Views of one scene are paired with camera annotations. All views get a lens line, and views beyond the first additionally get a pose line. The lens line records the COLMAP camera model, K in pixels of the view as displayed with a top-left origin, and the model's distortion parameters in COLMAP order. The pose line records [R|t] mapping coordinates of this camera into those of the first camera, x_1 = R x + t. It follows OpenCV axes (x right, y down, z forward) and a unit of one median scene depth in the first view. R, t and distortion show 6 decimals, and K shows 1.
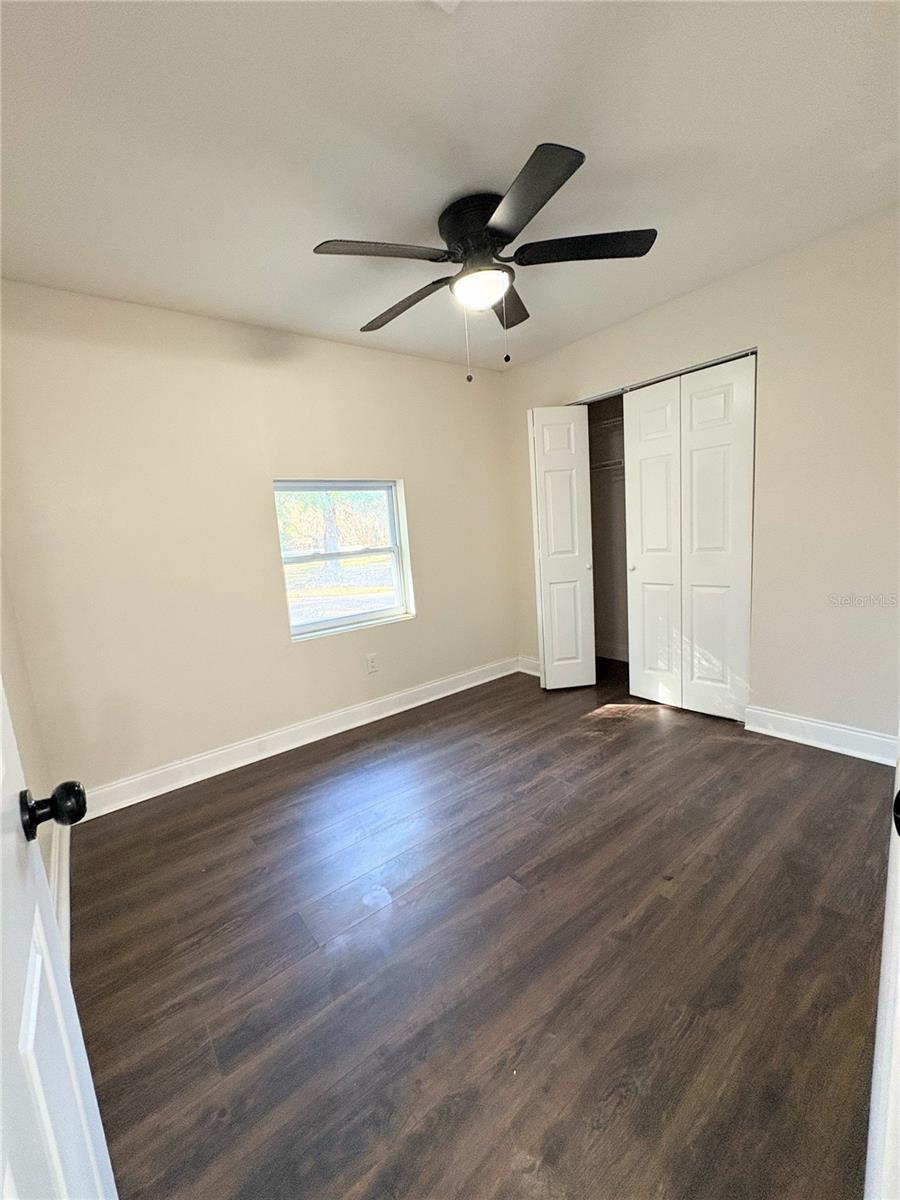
lens RADIAL K [[470.3, 0, 453.5], [0, 470.3, 602.1], [0, 0, 1]] dist [0.000603, 0.000103]
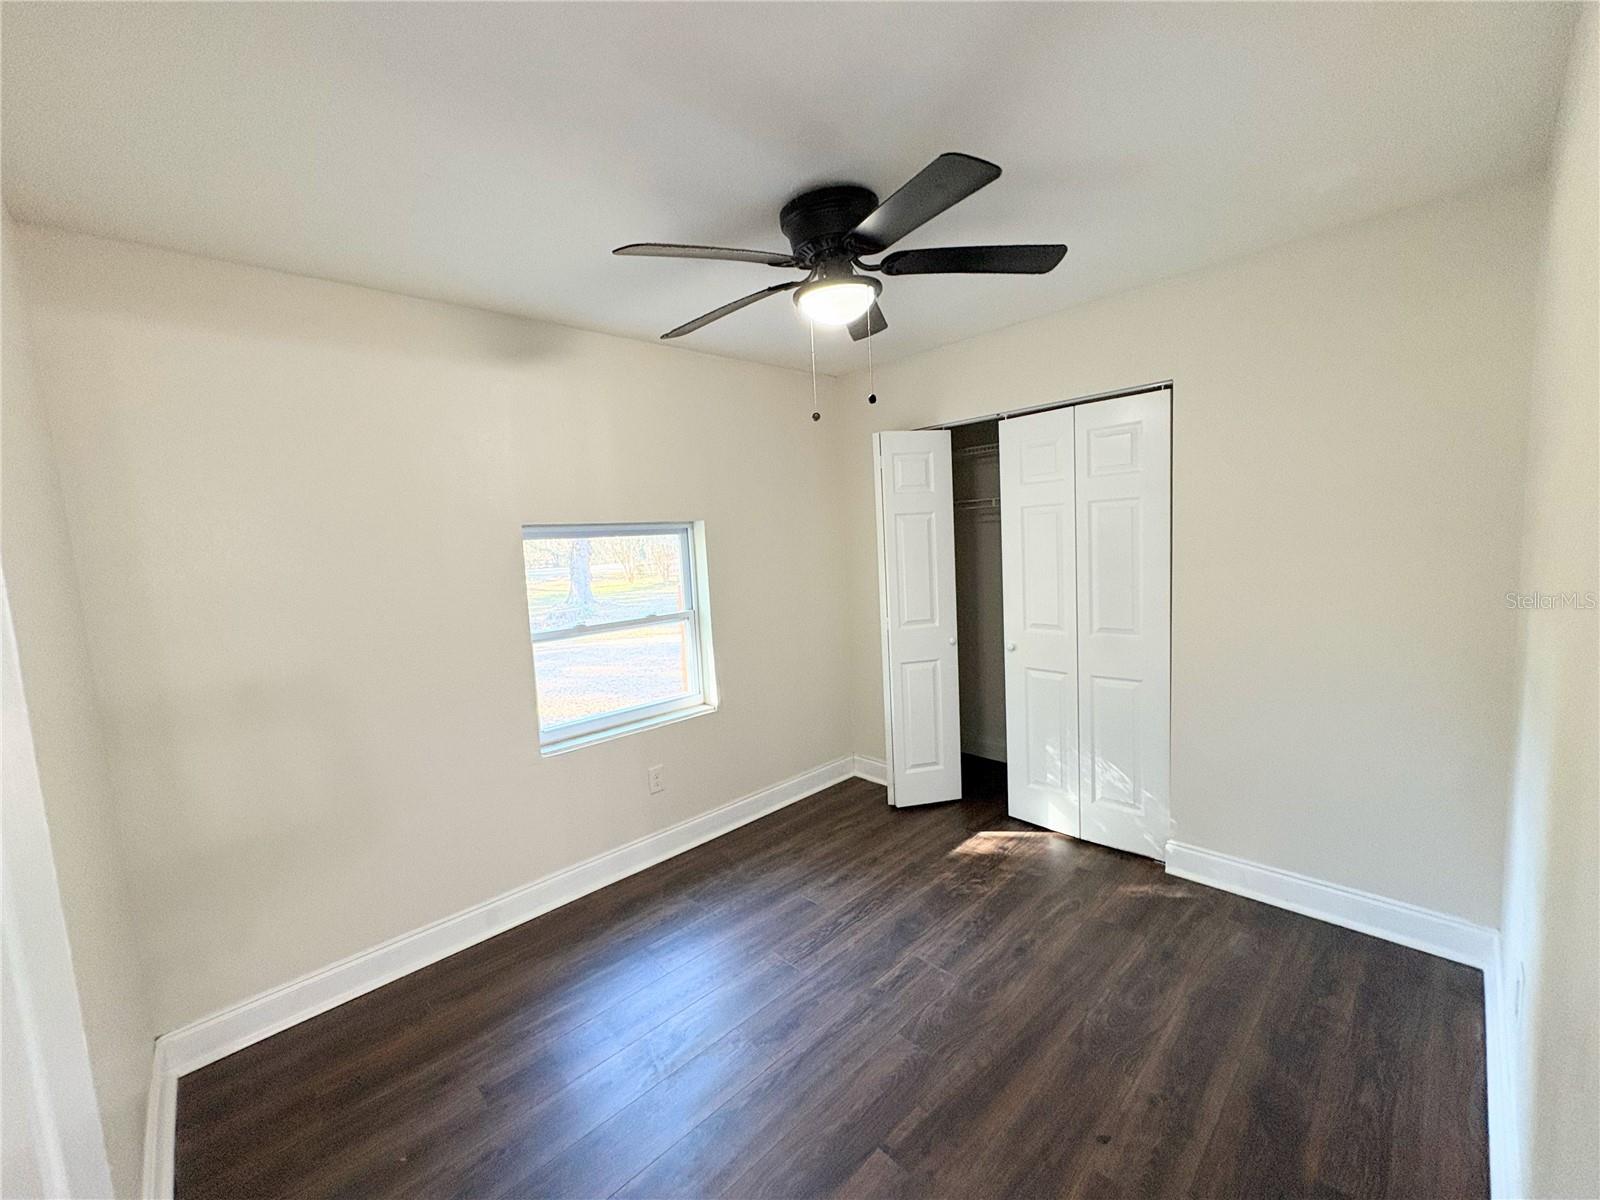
lens RADIAL K [[627.1, 0, 804.1], [0, 627.1, 604.6], [0, 0, 1]] dist [0.000603, 0.000103]
pose [[0.995433, 0.012525, 0.094642, -0.053332], [-0.007075, 0.998309, -0.057703, -0.093336], [-0.095205, 0.056770, 0.993838, 0.037591]]
